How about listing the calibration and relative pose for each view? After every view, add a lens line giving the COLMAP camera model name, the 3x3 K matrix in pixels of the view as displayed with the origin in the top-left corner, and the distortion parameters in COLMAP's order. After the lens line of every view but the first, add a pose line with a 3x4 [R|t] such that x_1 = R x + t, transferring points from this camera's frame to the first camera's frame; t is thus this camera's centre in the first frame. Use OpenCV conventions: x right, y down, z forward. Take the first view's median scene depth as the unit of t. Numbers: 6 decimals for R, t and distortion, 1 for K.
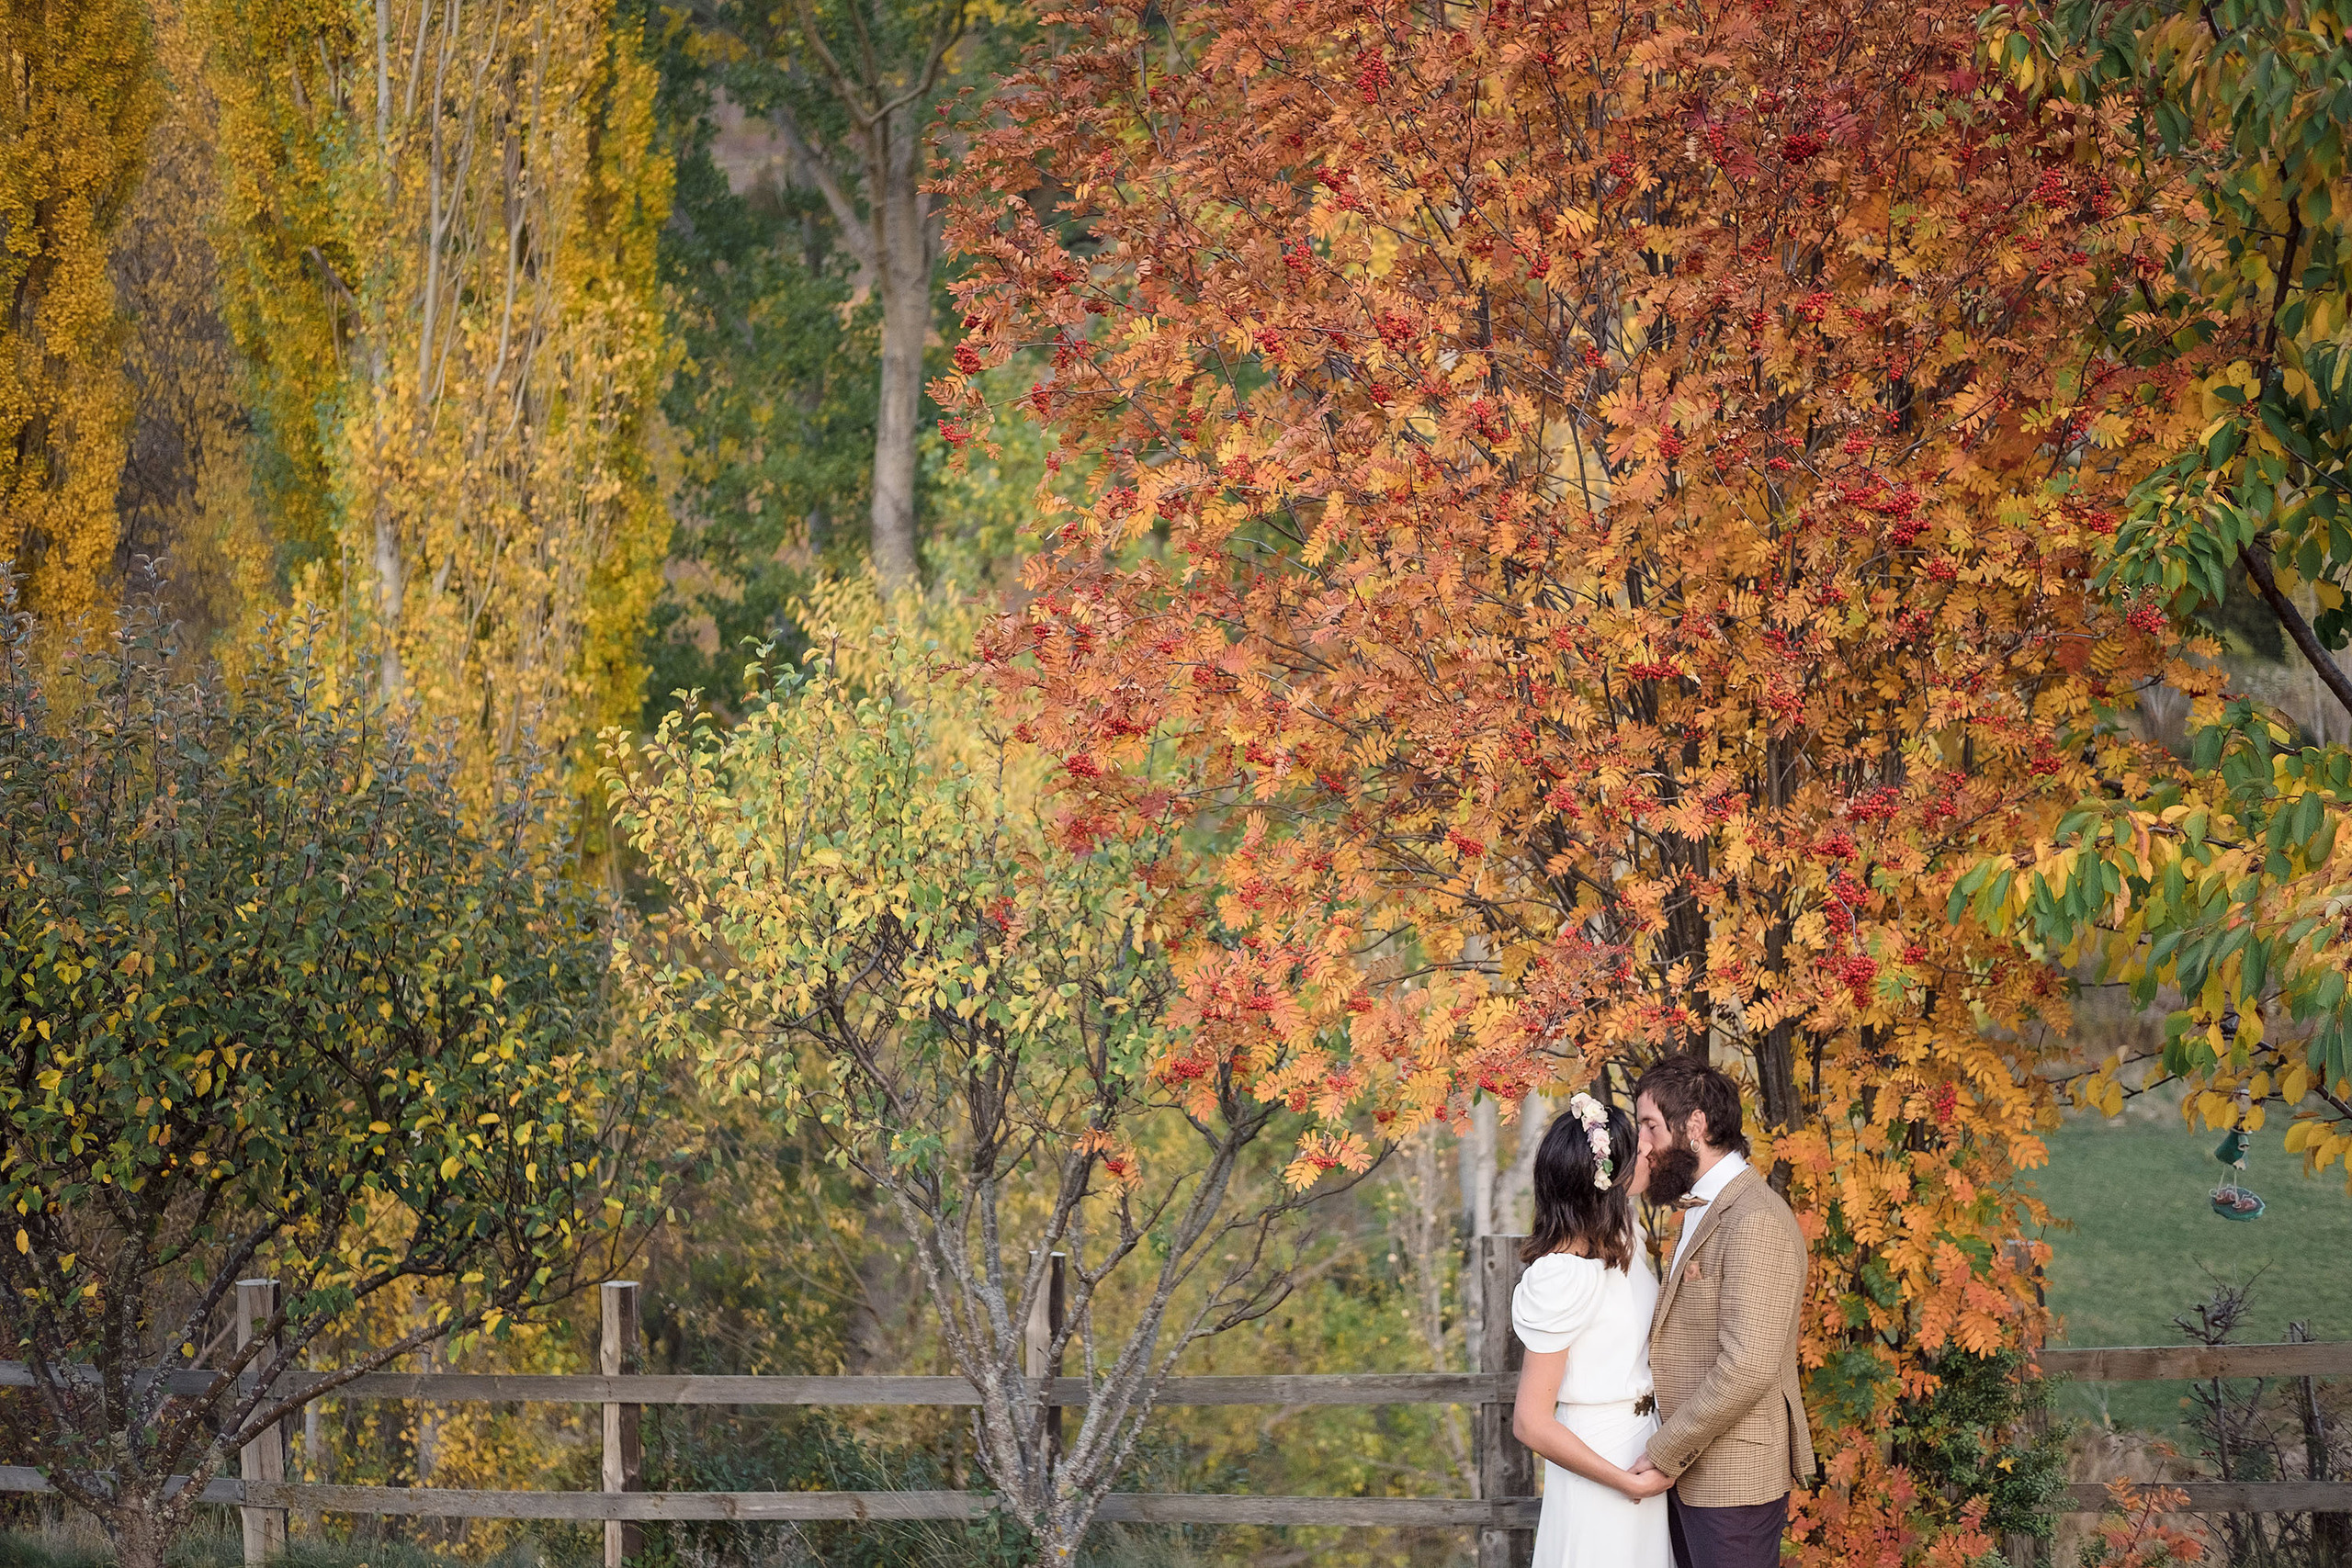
lens RADIAL K [[3570.3, 0, 1148.8], [0, 3570.3, 782.0], [0, 0, 1]] dist [-0.026209, 0.023482]
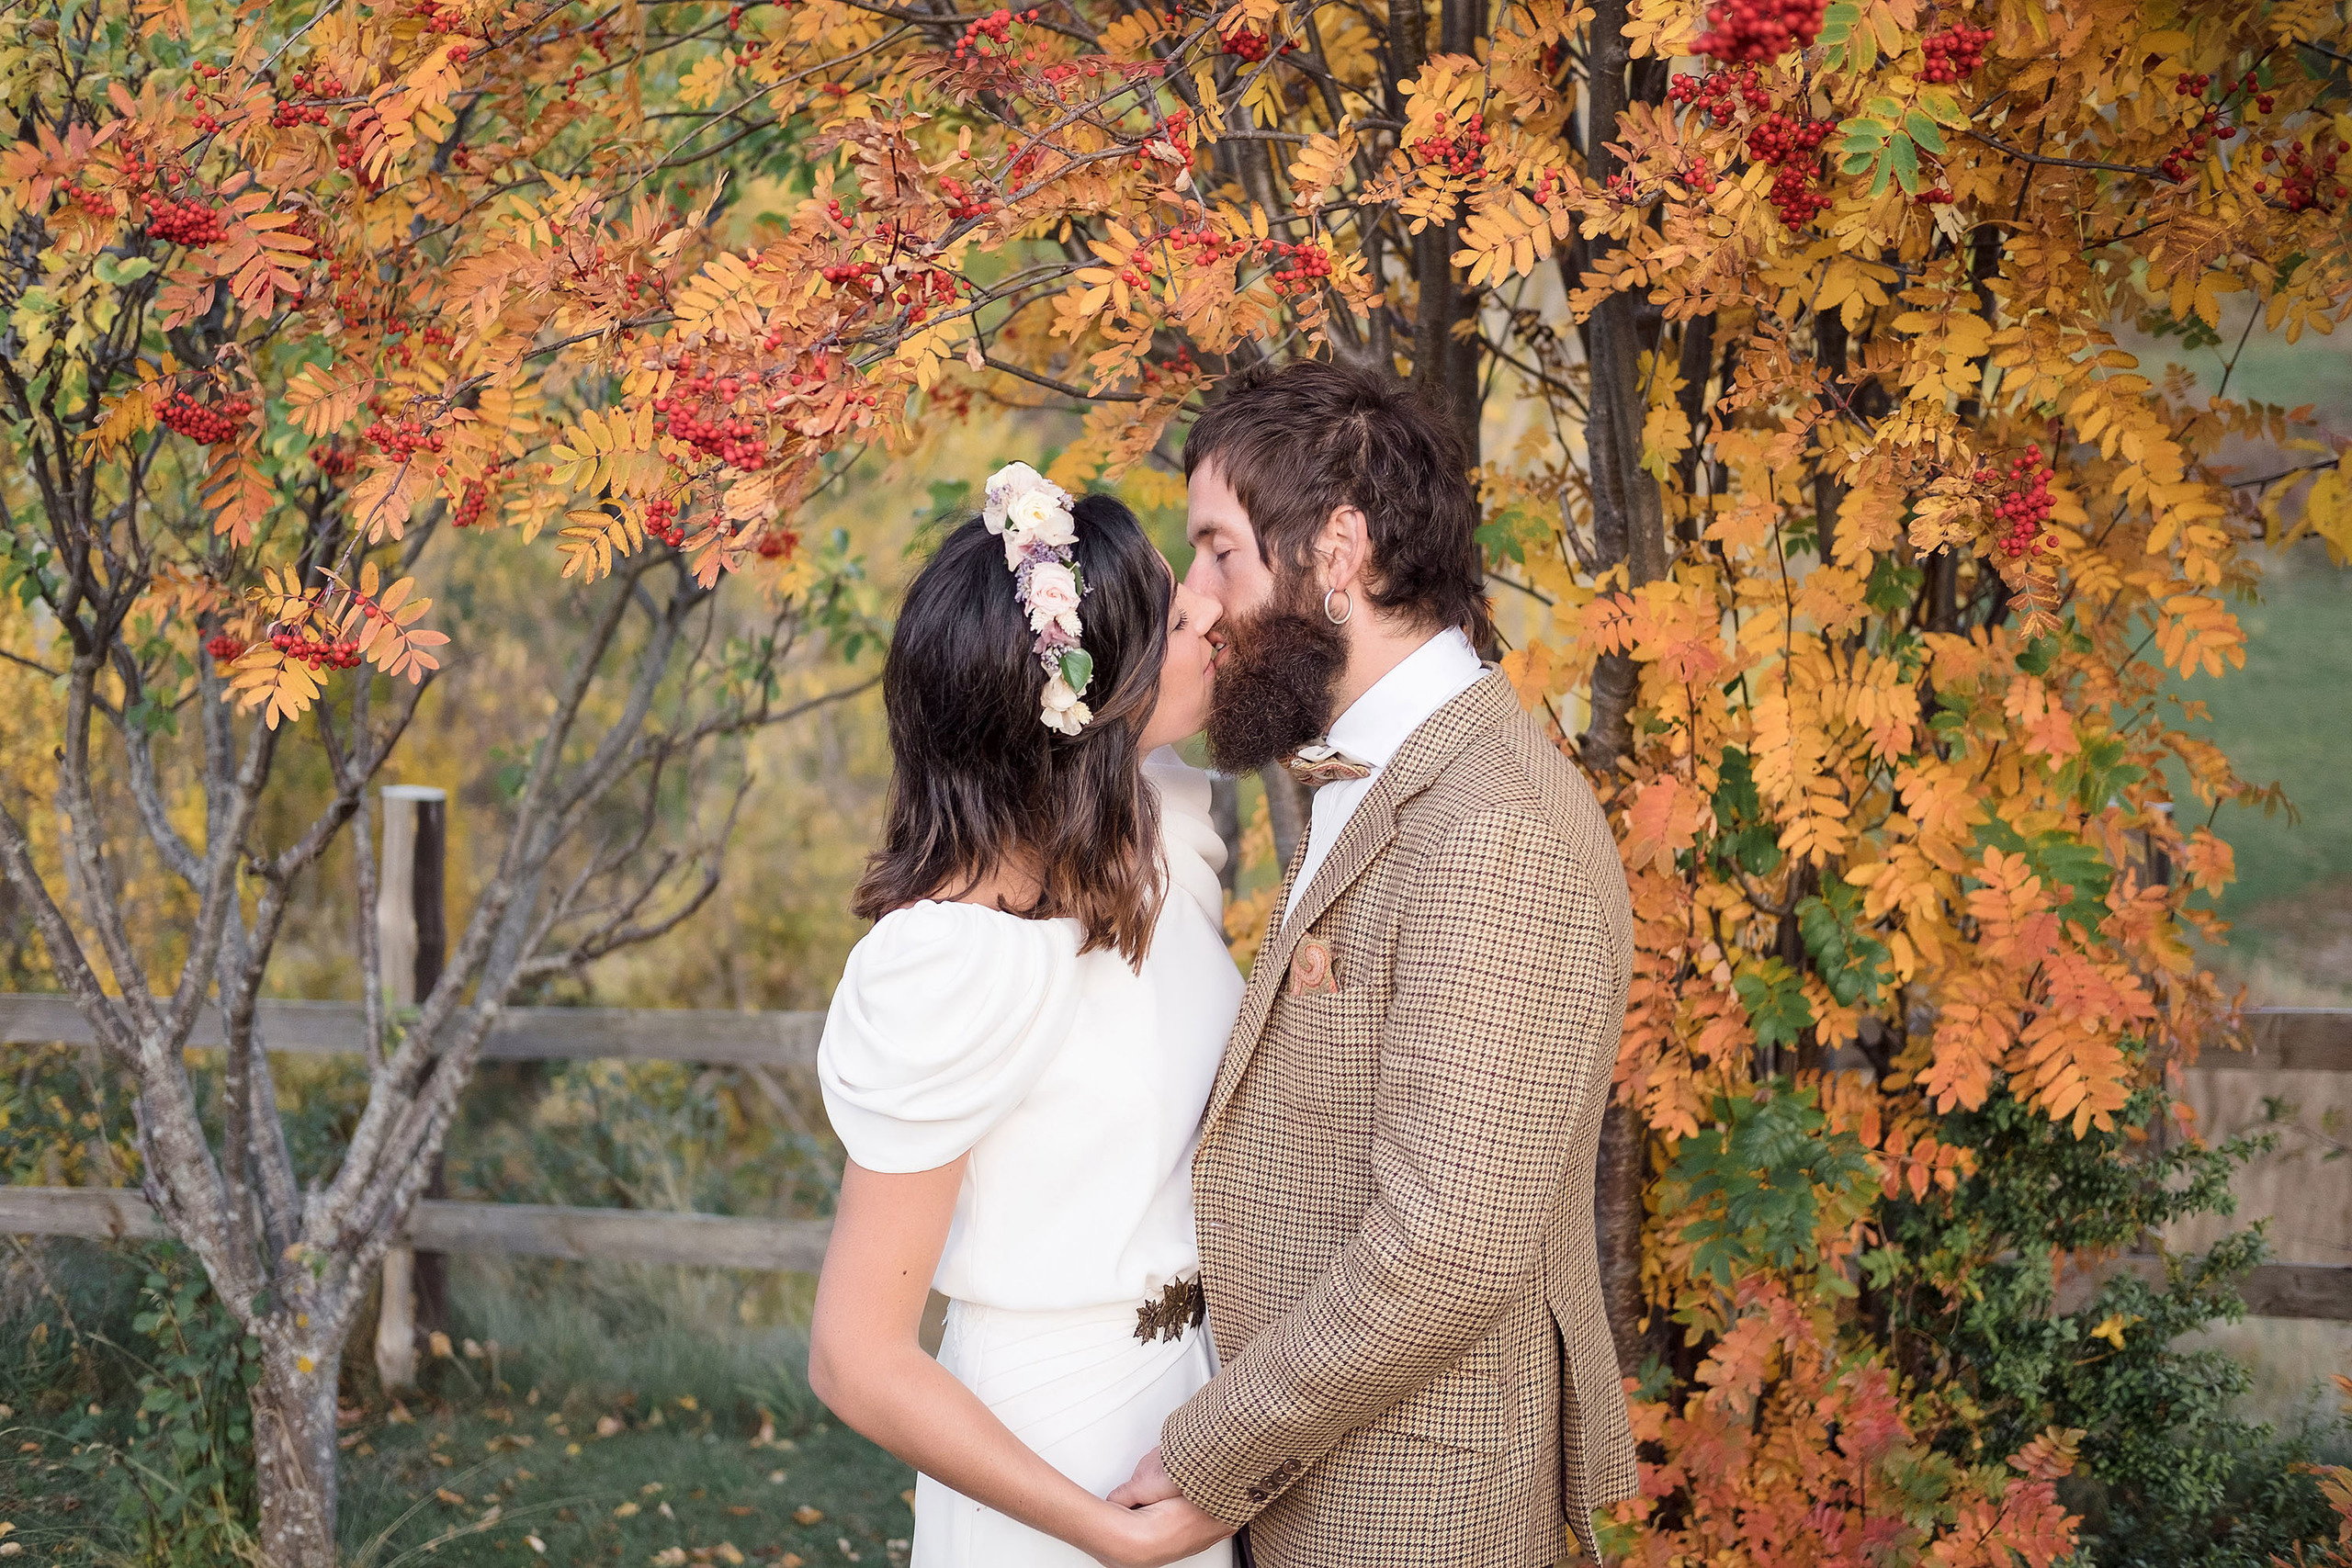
lens RADIAL K [[3570.3, 0, 1148.8], [0, 3570.3, 782.0], [0, 0, 1]] dist [-0.026209, 0.023482]
pose [[0.999932, 0.009139, -0.007292, 0.125011], [-0.007958, 0.988939, 0.148109, 0.059292], [0.008565, -0.148041, 0.988944, 0.579014]]
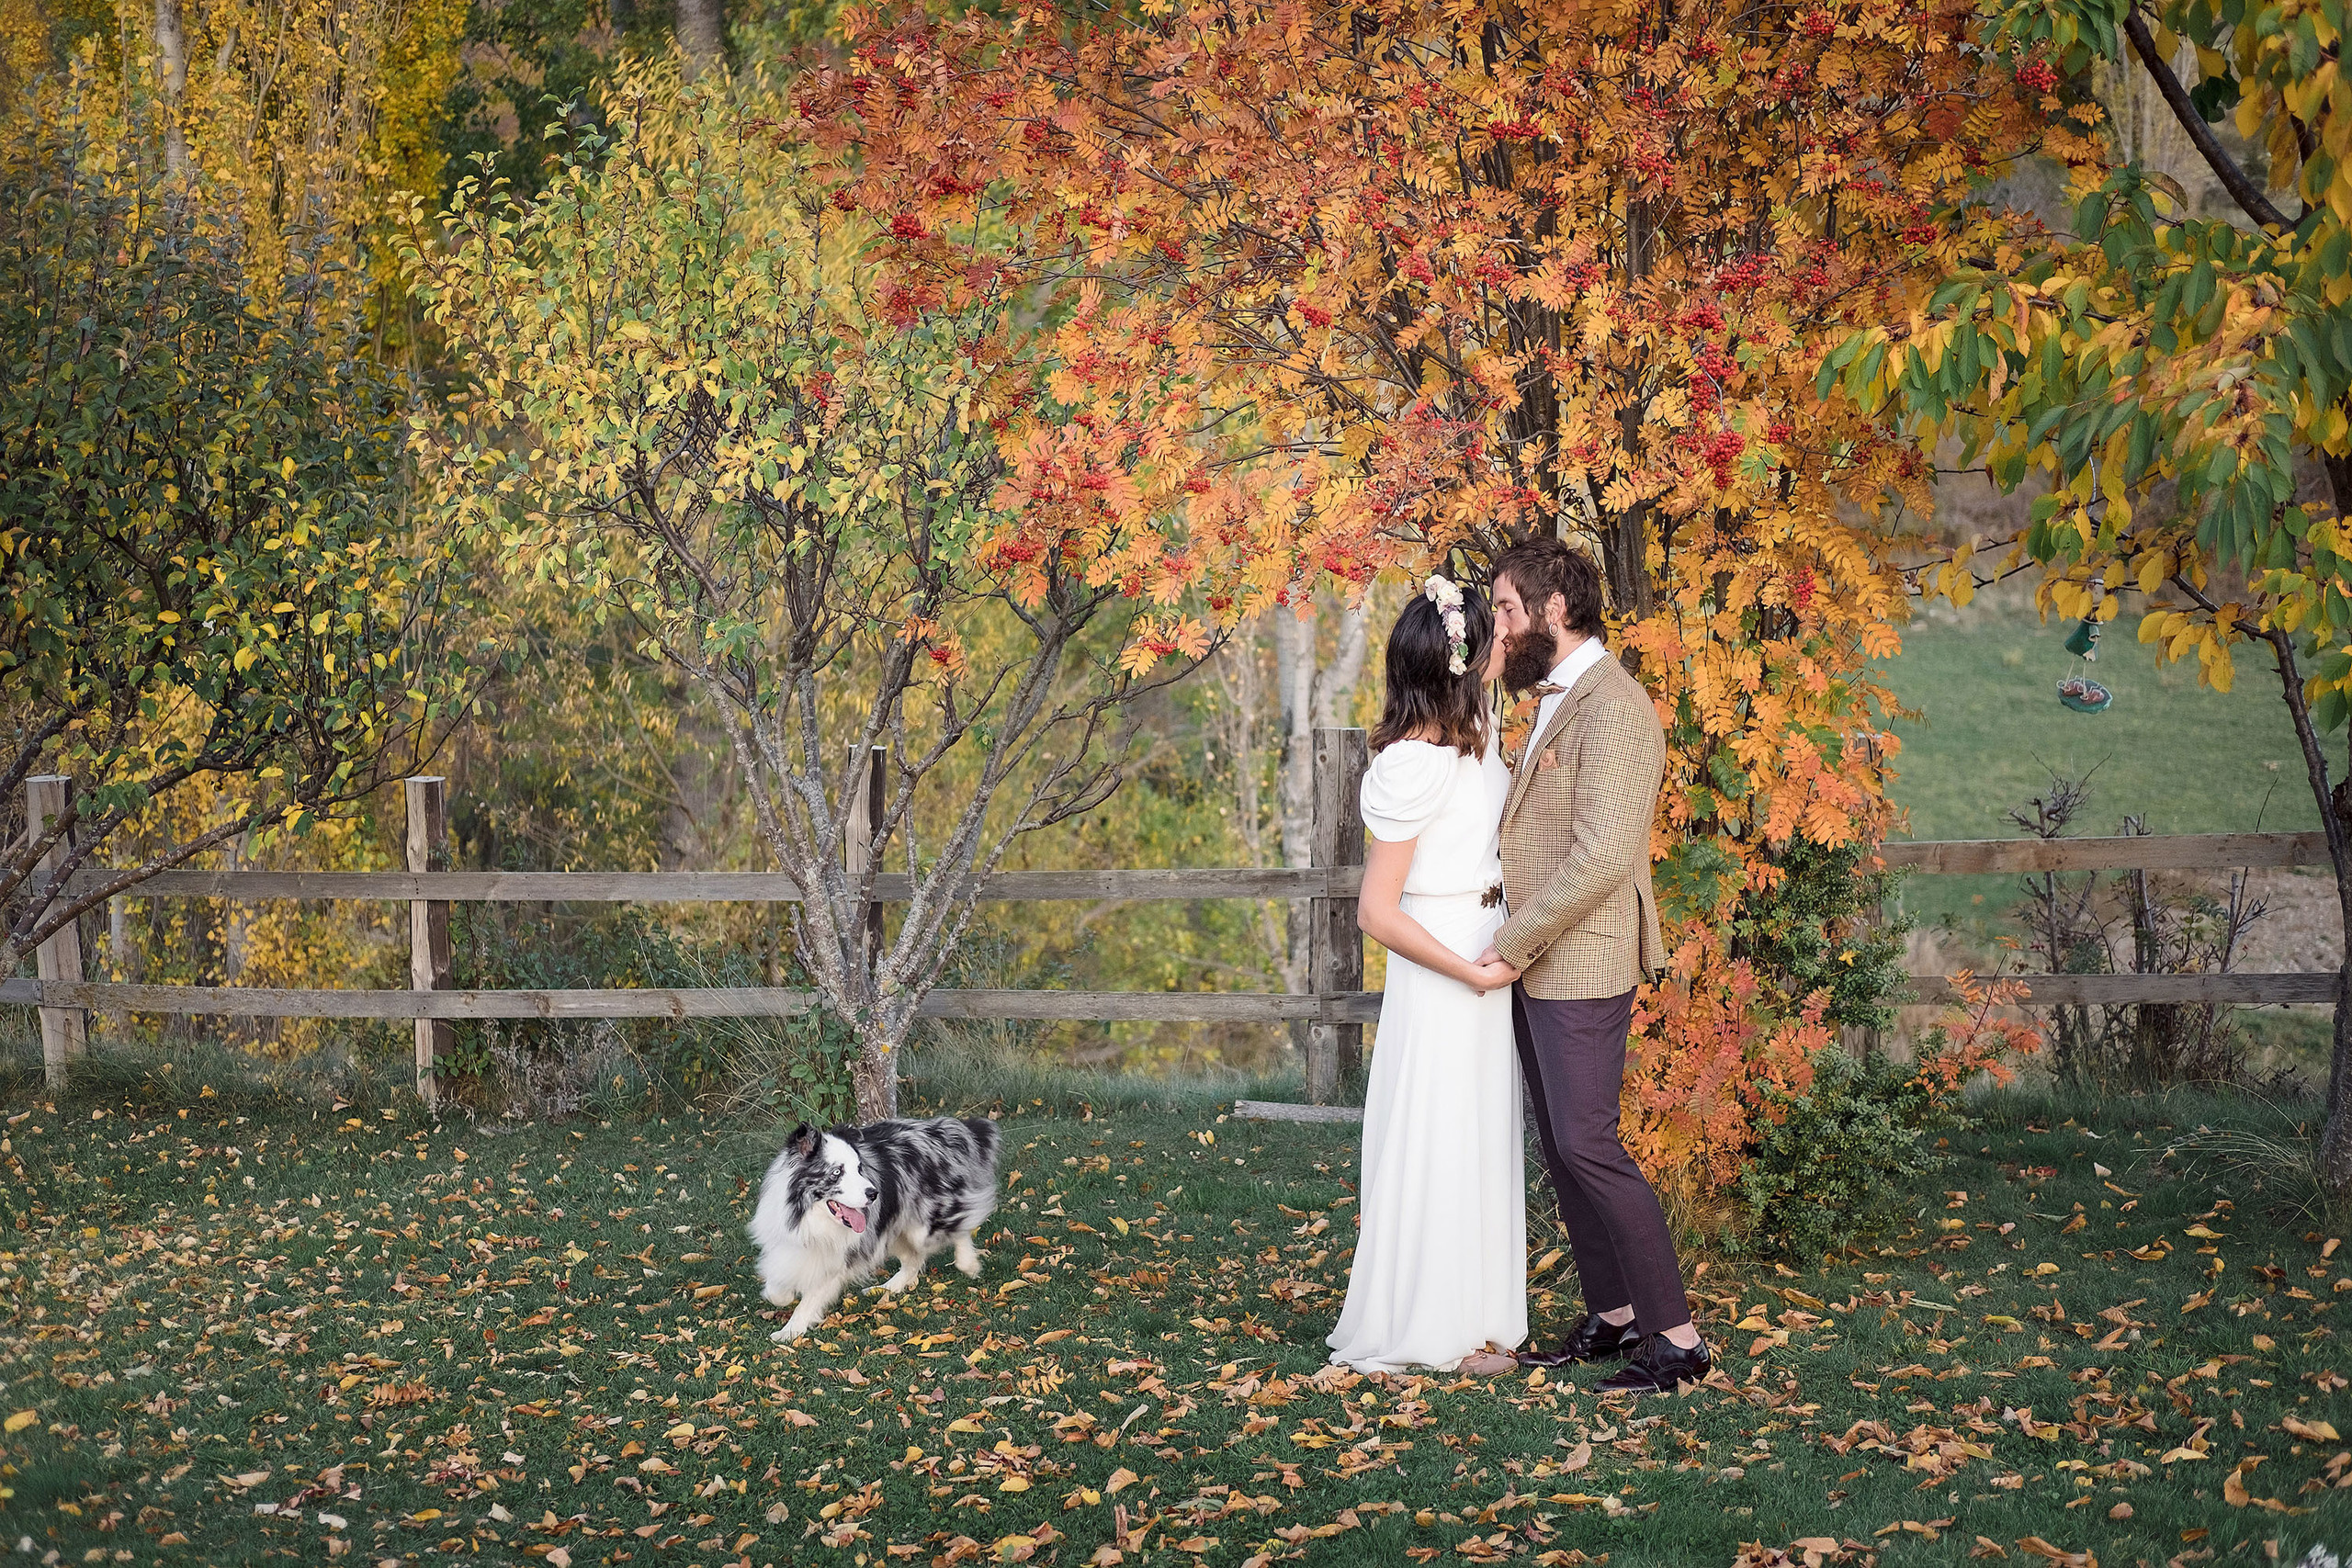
lens RADIAL K [[3570.3, 0, 1148.8], [0, 3570.3, 782.0], [0, 0, 1]] dist [-0.026209, 0.023482]
pose [[0.998608, -0.000780, 0.052742, -0.004260], [-0.006520, 0.990398, 0.138094, 0.008976], [-0.052343, -0.138246, 0.989014, 0.043053]]
